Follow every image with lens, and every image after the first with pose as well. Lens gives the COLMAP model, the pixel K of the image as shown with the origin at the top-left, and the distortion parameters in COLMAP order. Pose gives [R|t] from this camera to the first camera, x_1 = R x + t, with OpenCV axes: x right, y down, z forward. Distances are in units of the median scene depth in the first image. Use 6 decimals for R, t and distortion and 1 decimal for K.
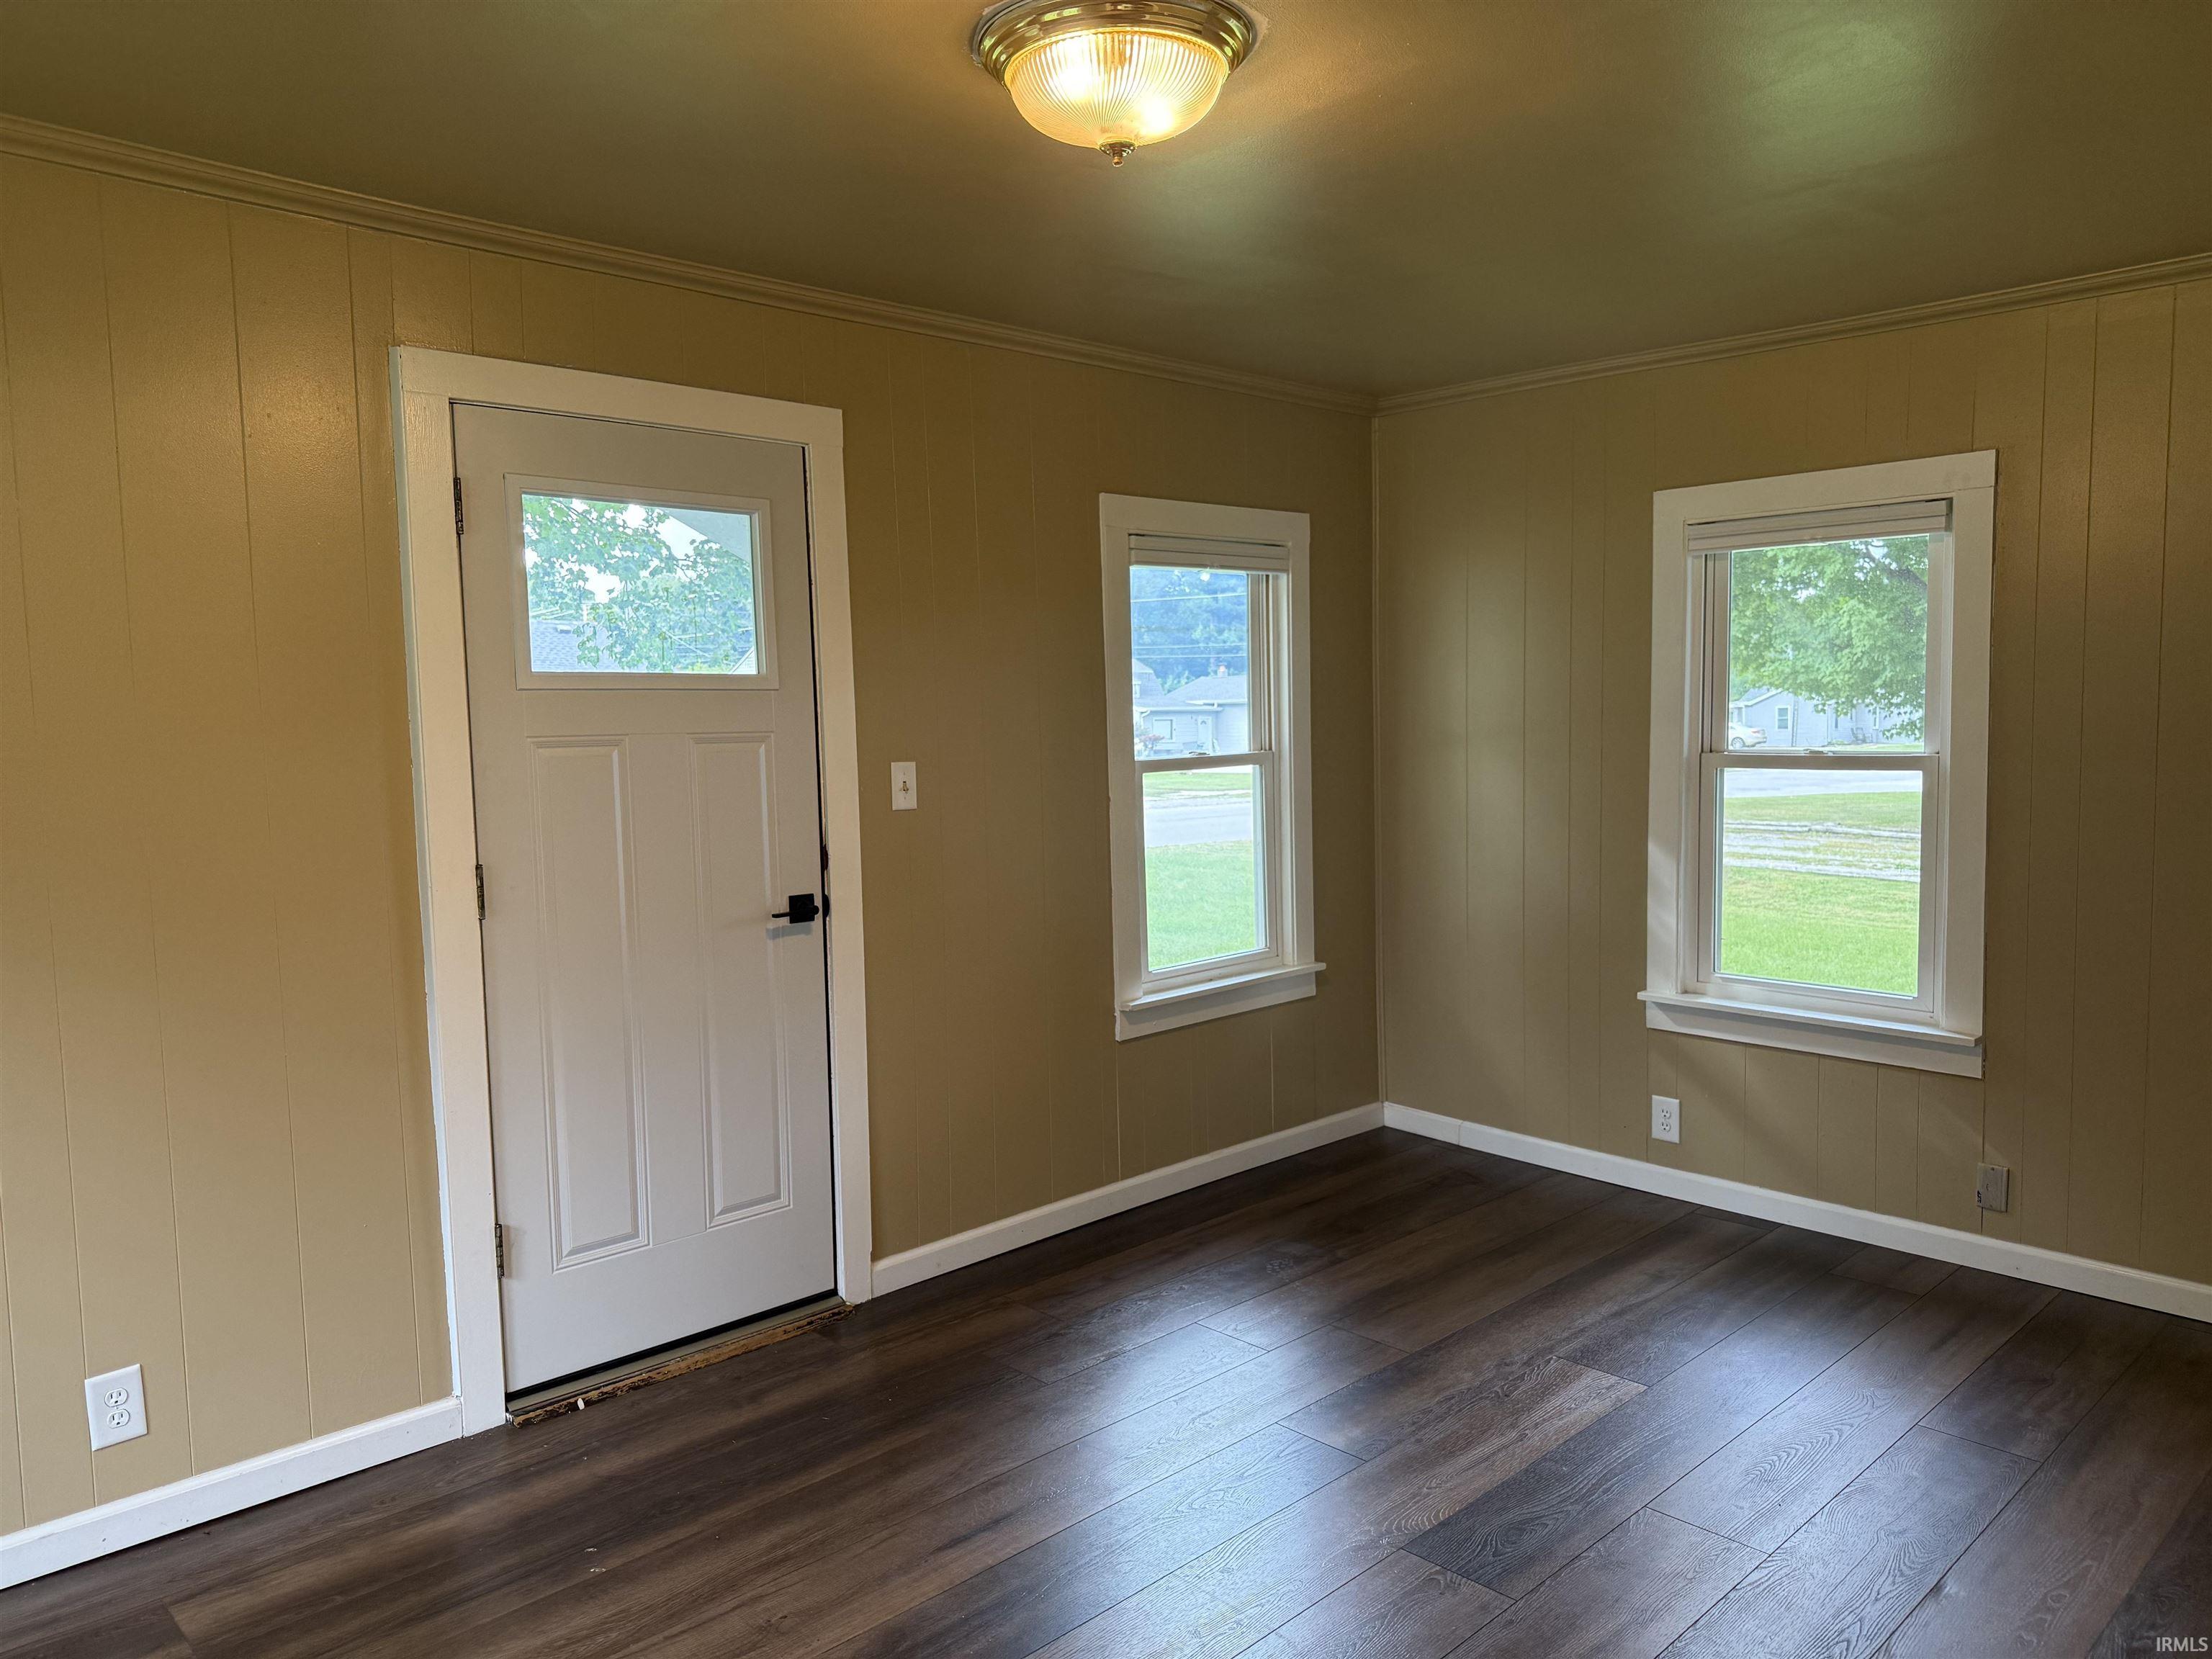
lens RADIAL K [[1578.7, 0, 1106.0], [0, 1578.7, 829.5], [0, 0, 1]] dist [0.002806, 0.001910]
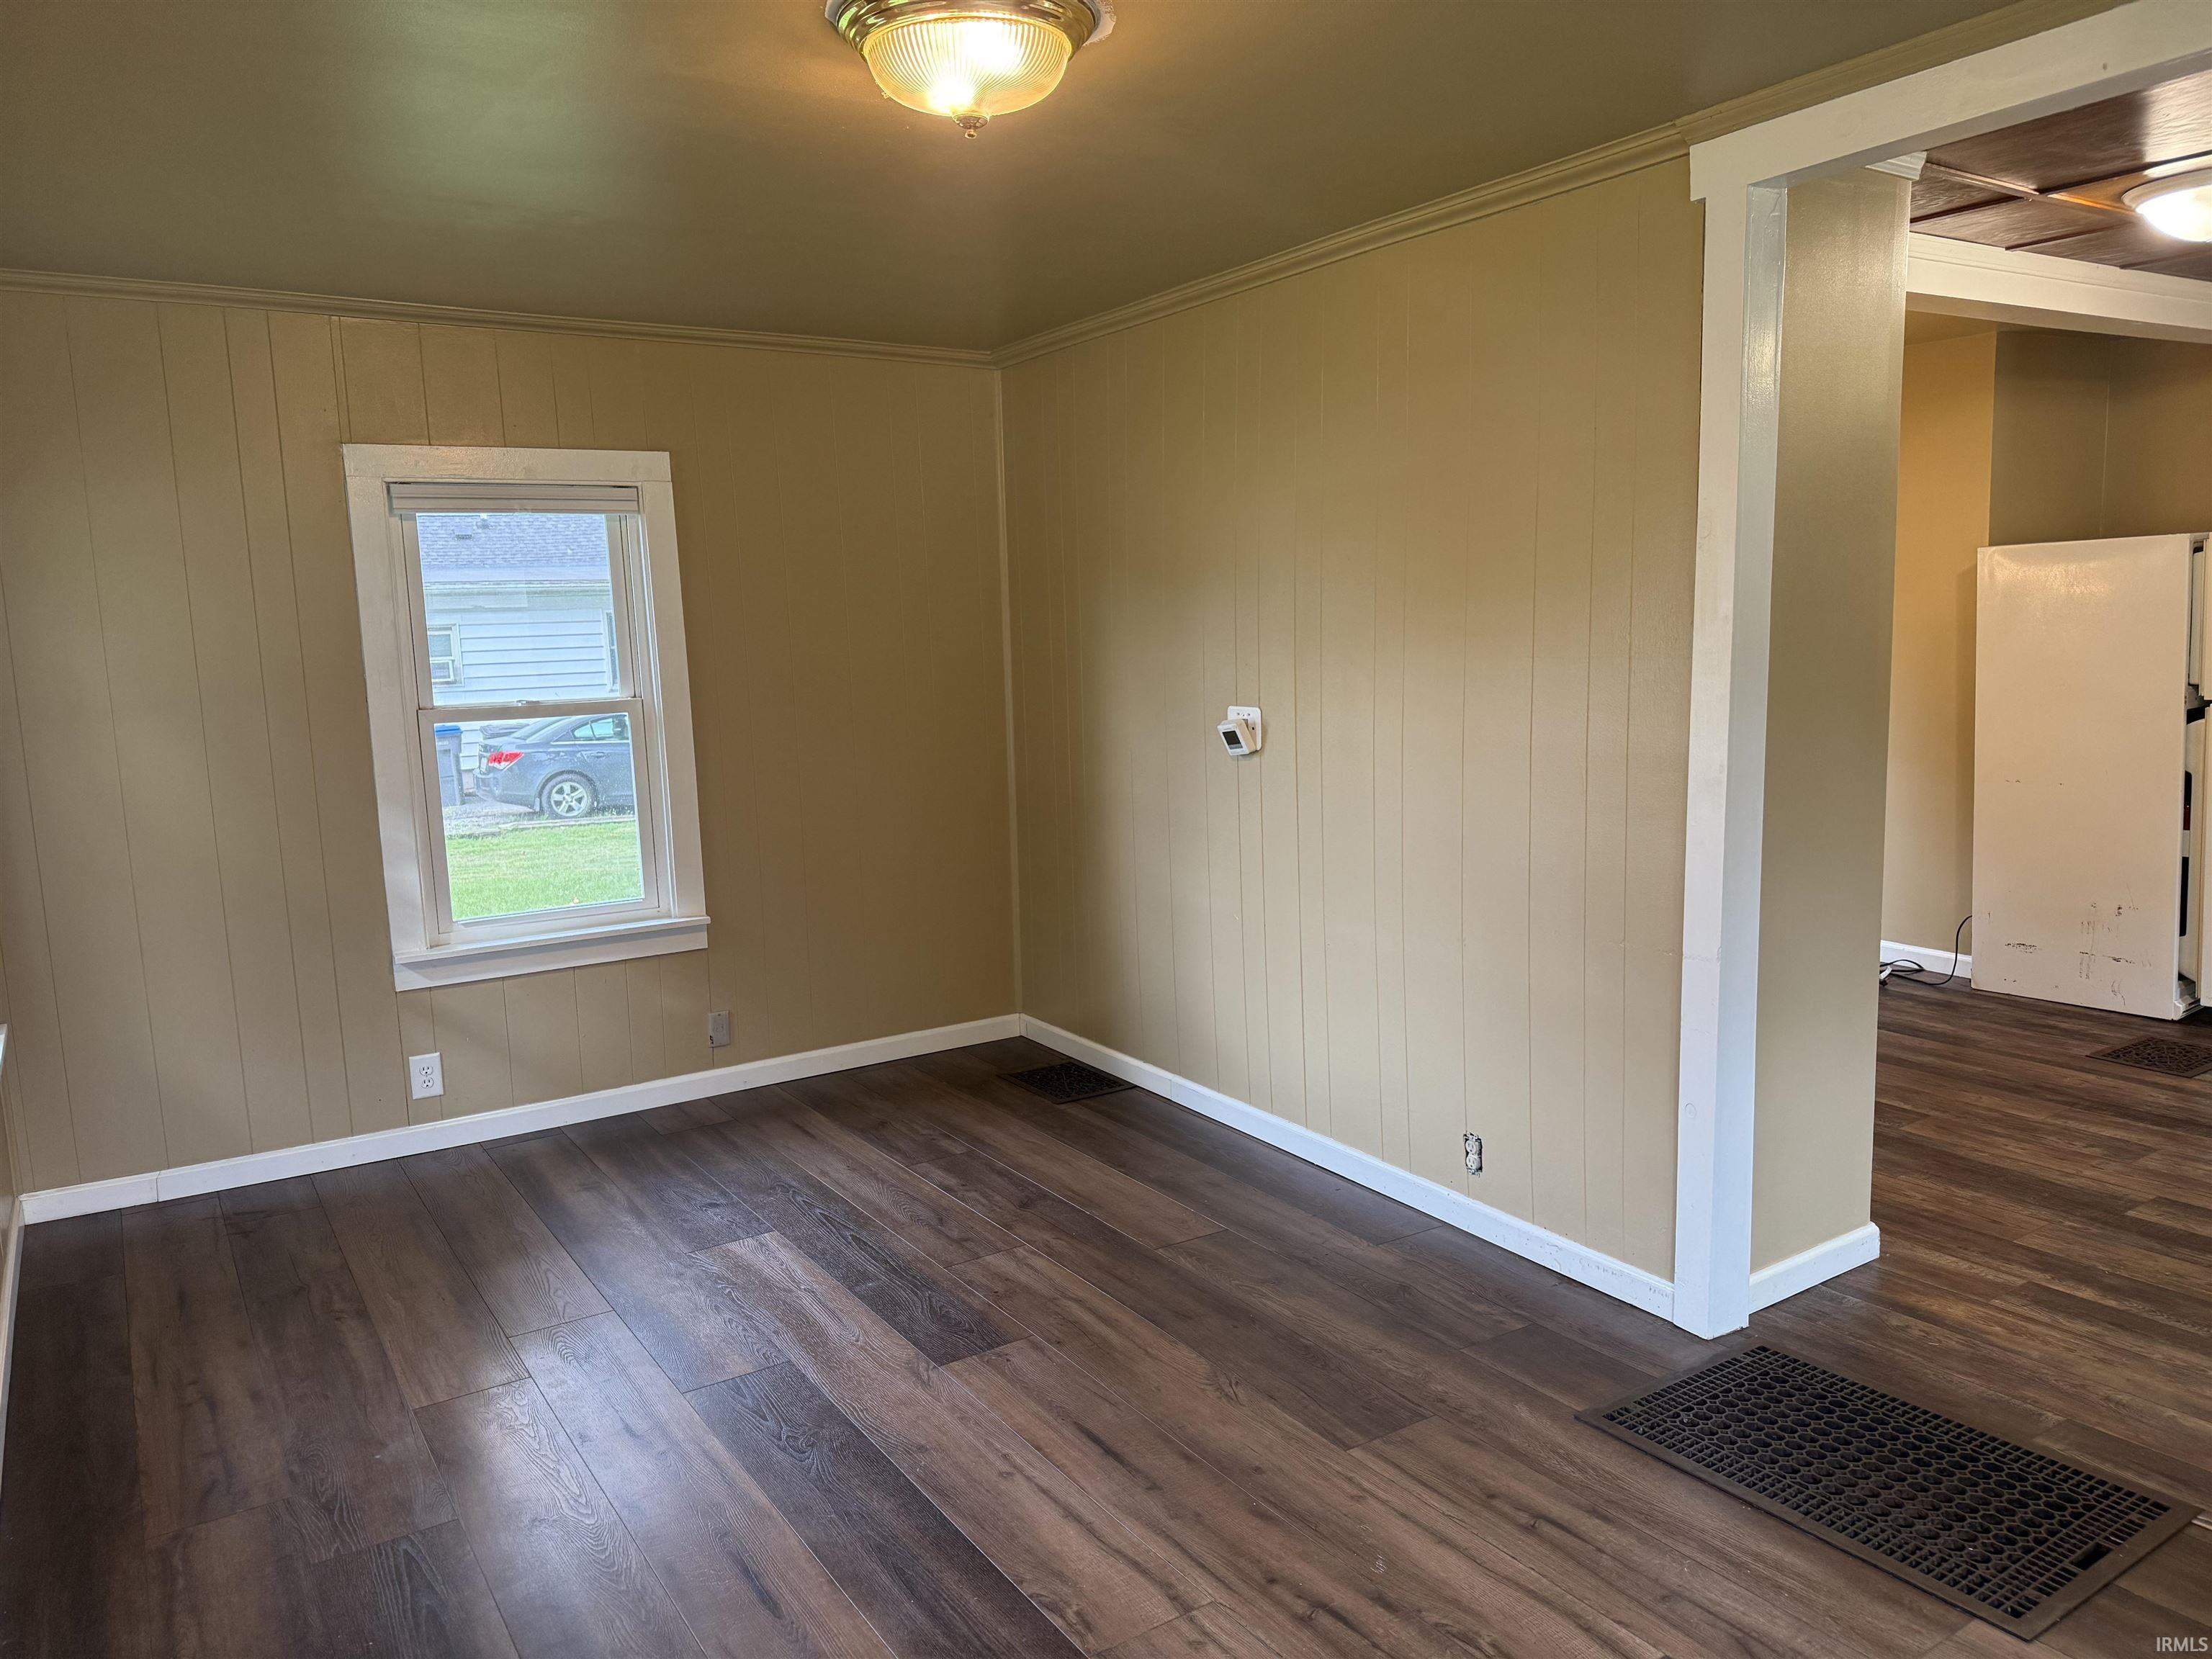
lens RADIAL K [[1552.0, 0, 1118.7], [0, 1552.0, 818.0], [0, 0, 1]] dist [0.100903, -0.105137]
pose [[0.179038, -0.110841, 0.977578, -0.572068], [0.110488, 0.989613, 0.091970, -0.024399], [-0.977618, 0.091545, 0.189425, 0.394711]]
